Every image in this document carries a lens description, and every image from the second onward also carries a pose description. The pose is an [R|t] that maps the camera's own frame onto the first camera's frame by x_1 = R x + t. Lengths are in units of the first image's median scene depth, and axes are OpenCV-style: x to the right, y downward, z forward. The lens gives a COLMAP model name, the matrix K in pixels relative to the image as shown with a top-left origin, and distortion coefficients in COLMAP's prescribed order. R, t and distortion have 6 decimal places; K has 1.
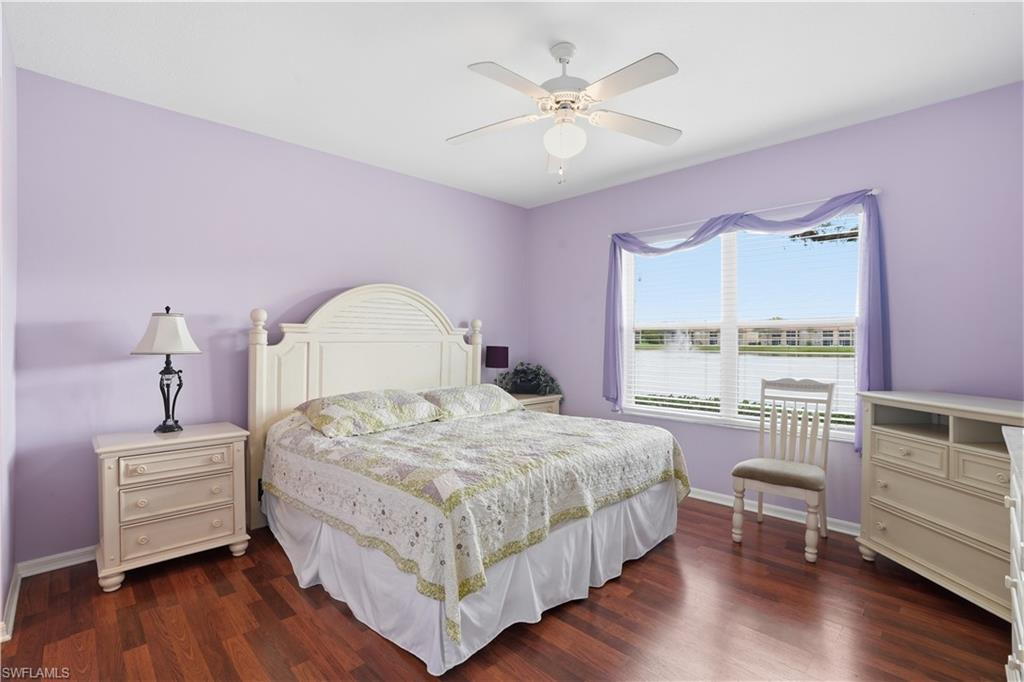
lens RADIAL K [[476.7, 0, 512.0], [0, 476.7, 341.0], [0, 0, 1]] dist [-0.081636, 0.028303]
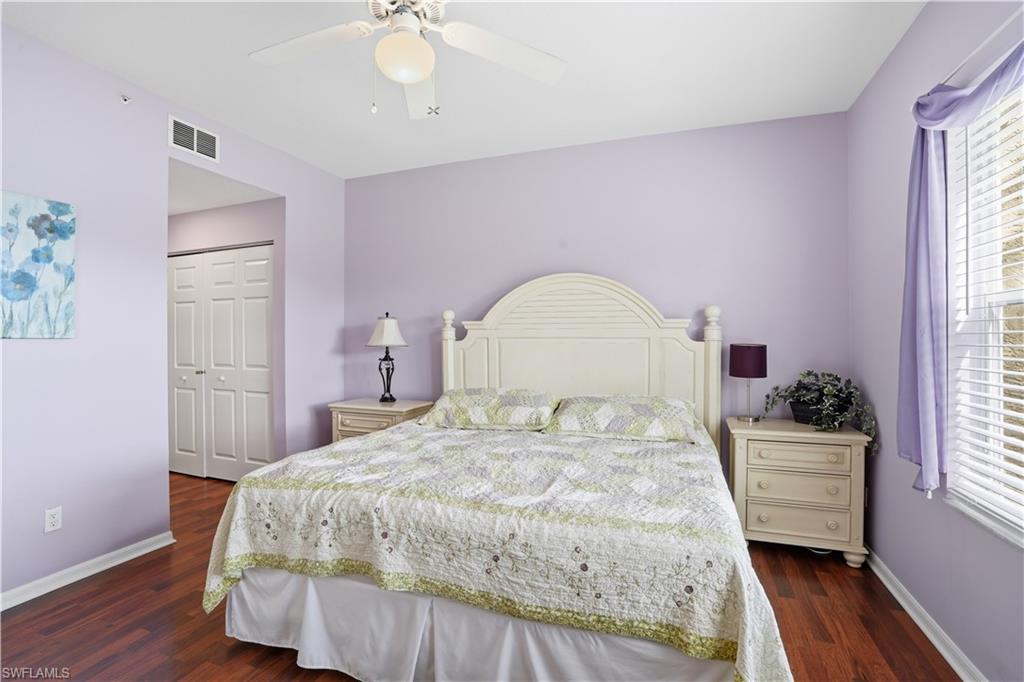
lens RADIAL K [[476.7, 0, 512.0], [0, 476.7, 341.0], [0, 0, 1]] dist [-0.081636, 0.028303]
pose [[0.421718, 0.005387, -0.906711, 0.713779], [-0.000147, 0.999983, 0.005873, 0.003690], [0.906727, -0.002344, 0.421711, 0.731926]]
